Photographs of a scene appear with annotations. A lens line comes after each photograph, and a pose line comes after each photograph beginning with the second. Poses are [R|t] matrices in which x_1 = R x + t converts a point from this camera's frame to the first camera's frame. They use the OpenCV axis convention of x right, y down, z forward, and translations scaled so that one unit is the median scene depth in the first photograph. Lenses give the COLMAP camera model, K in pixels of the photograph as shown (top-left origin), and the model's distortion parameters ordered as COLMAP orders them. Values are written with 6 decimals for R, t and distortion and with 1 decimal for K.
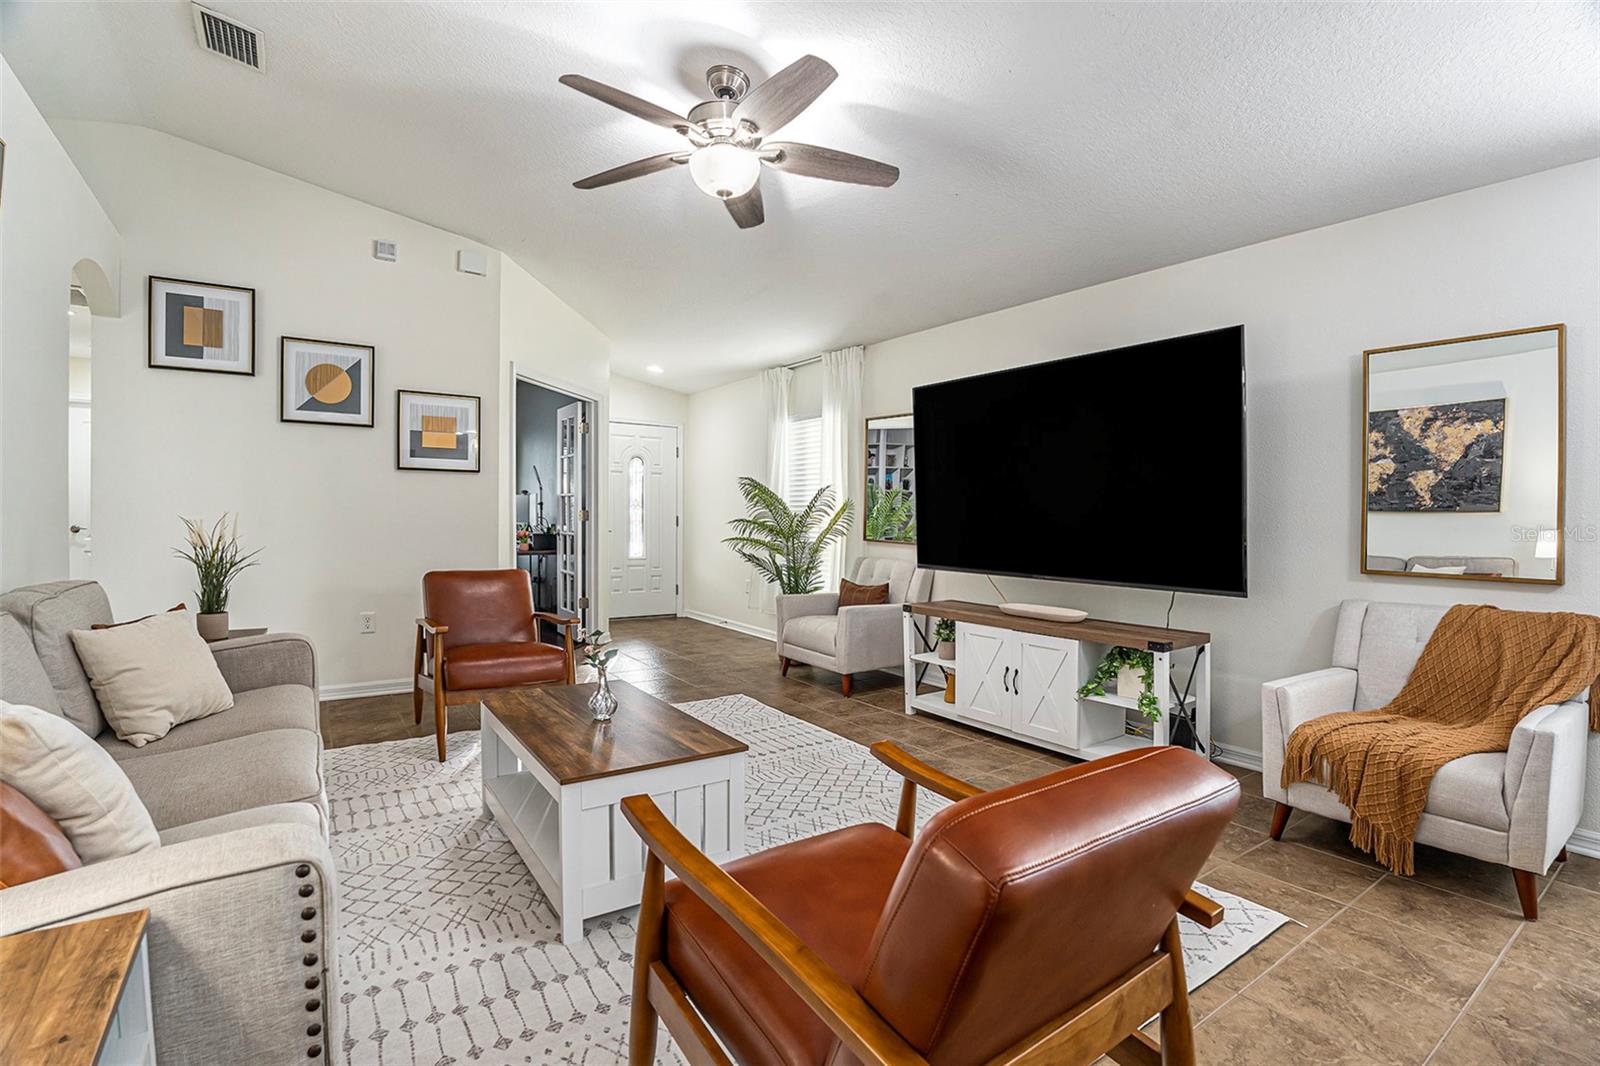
lens RADIAL K [[746.7, 0, 790.3], [0, 746.7, 526.1], [0, 0, 1]] dist [0.000973, 0.000123]
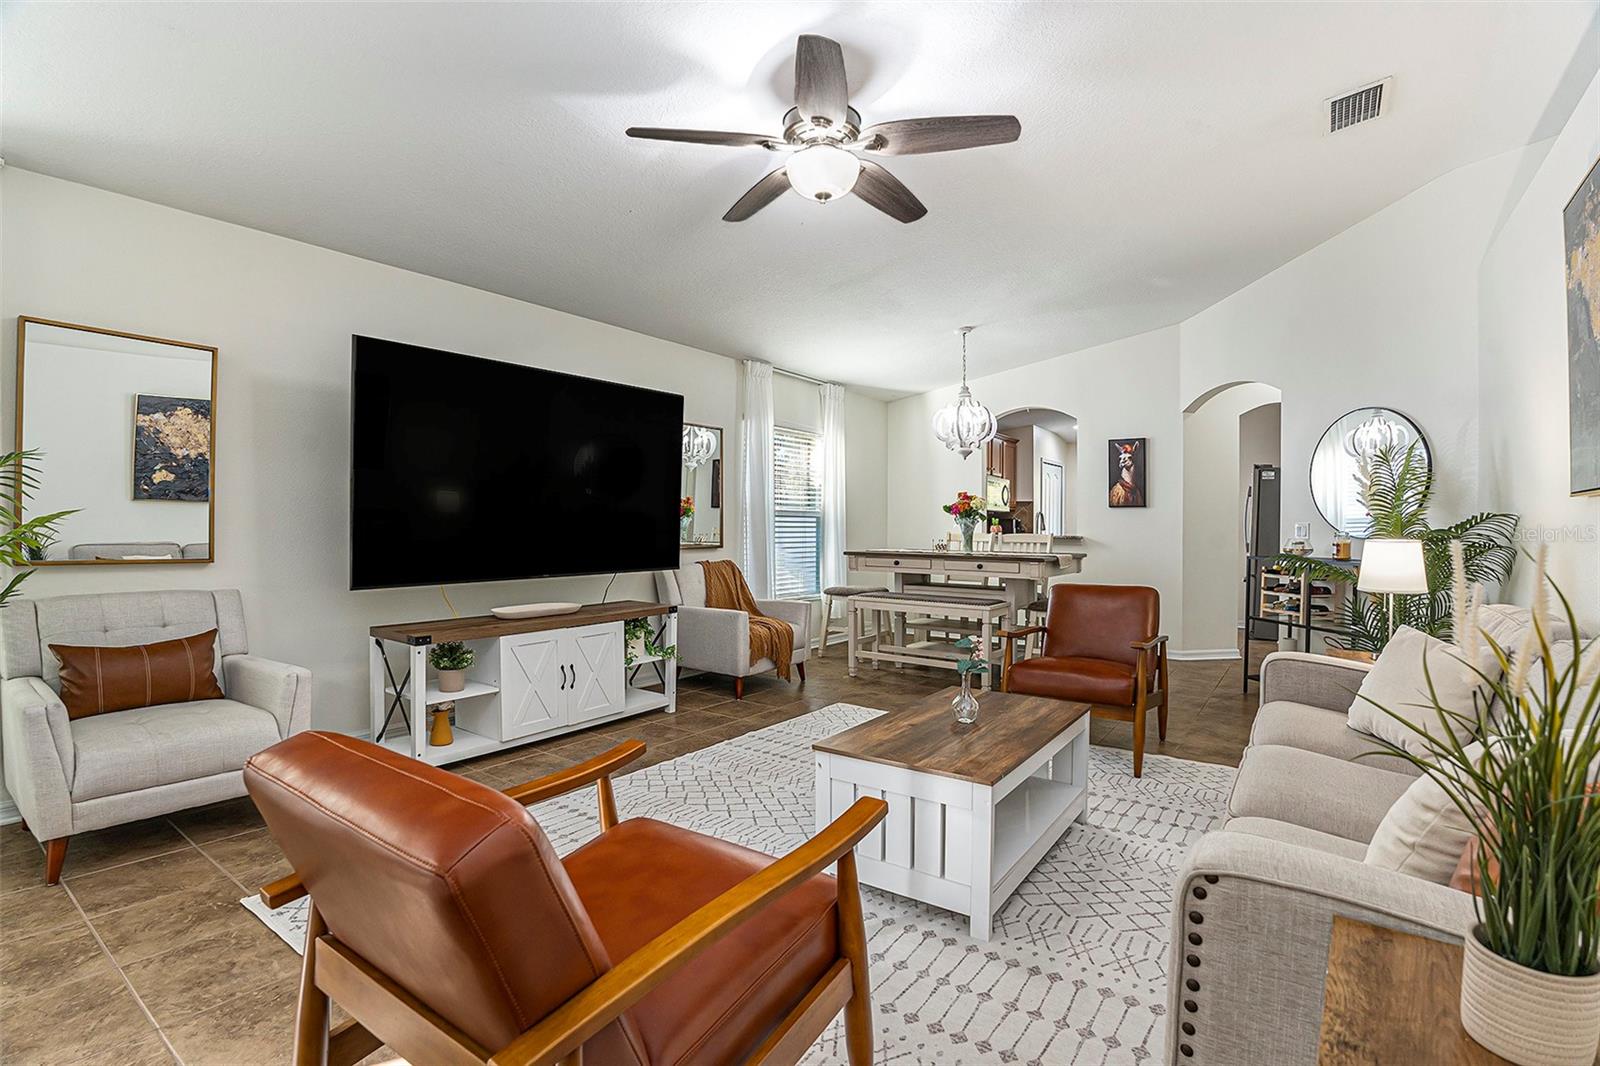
lens RADIAL K [[746.7, 0, 786.7], [0, 746.7, 536.9], [0, 0, 1]] dist [0.000973, 0.000123]
pose [[-0.360351, -0.025510, 0.932468, -1.096804], [-0.010292, 0.999674, 0.023371, -0.014090], [-0.932760, -0.001176, -0.360496, 1.583798]]
